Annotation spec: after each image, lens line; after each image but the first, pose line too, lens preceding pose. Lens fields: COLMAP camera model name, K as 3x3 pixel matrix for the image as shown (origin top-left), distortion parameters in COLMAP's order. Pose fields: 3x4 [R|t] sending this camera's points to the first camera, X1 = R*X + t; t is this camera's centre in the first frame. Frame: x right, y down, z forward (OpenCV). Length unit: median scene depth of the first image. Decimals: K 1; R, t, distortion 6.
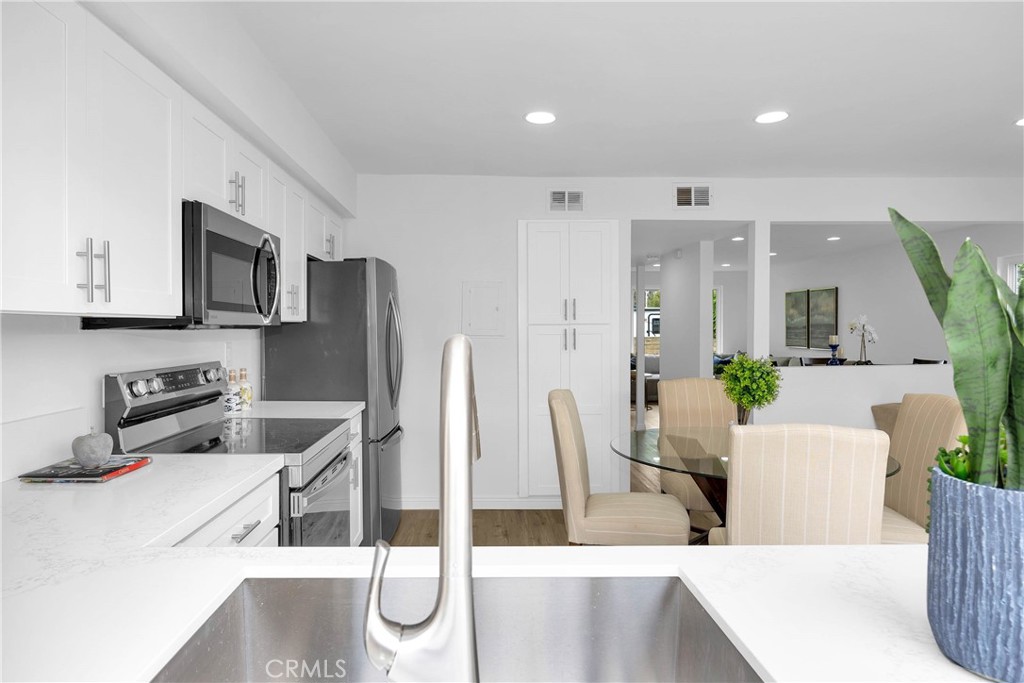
lens RADIAL K [[580.6, 0, 512.0], [0, 580.6, 341.5], [0, 0, 1]] dist [0.001713, 0.000254]
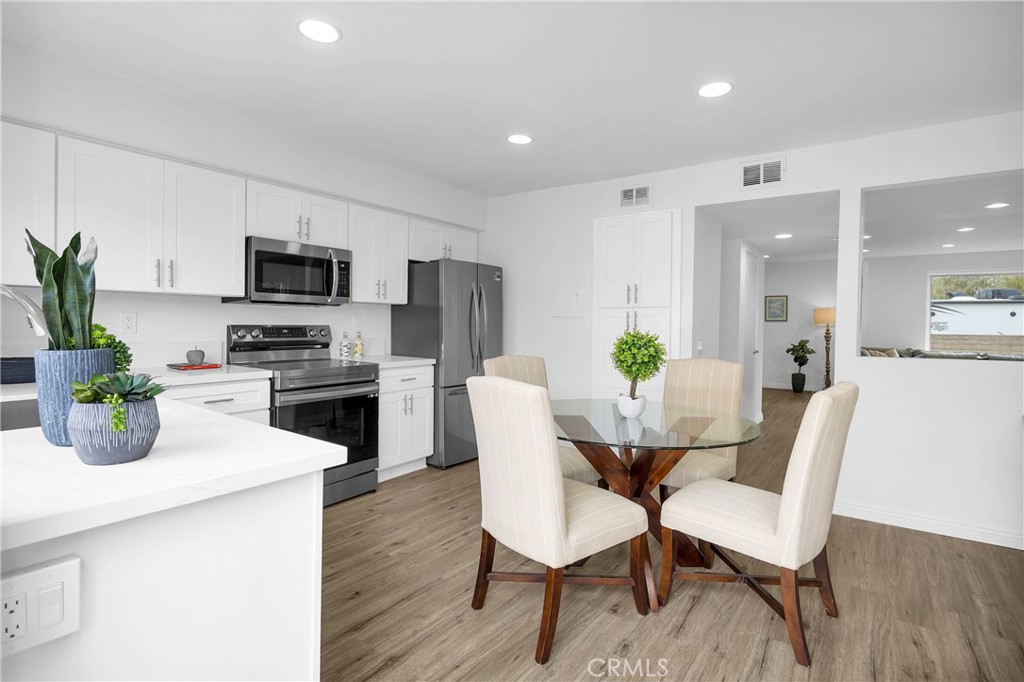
lens RADIAL K [[513.7, 0, 509.8], [0, 513.7, 330.4], [0, 0, 1]] dist [0.003999, 0.000305]
pose [[0.793323, 0.023035, -0.608365, 0.511009], [-0.028135, 0.999603, 0.001160, 0.019777], [0.608150, 0.016197, 0.793657, 0.076632]]
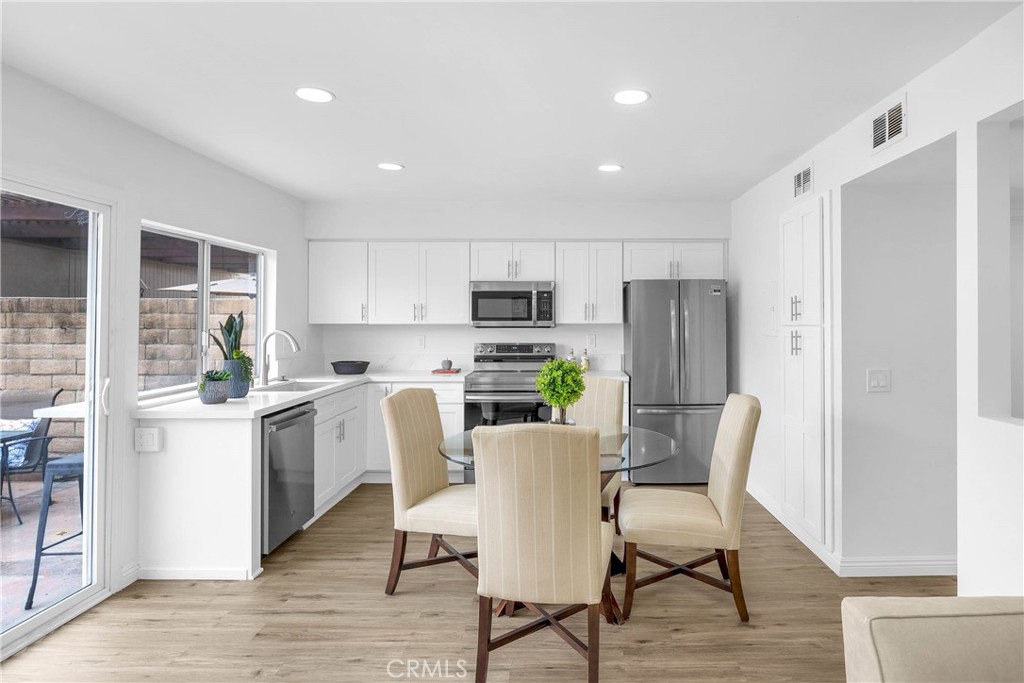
lens RADIAL K [[582.8, 0, 577.7], [0, 582.8, 315.0], [0, 0, 1]] dist [-0.001327, -0.000841]
pose [[-0.007453, -0.010040, -0.999922, 0.964486], [-0.020206, 0.999747, -0.009887, -0.029446], [0.999768, 0.020131, -0.007654, 0.677693]]
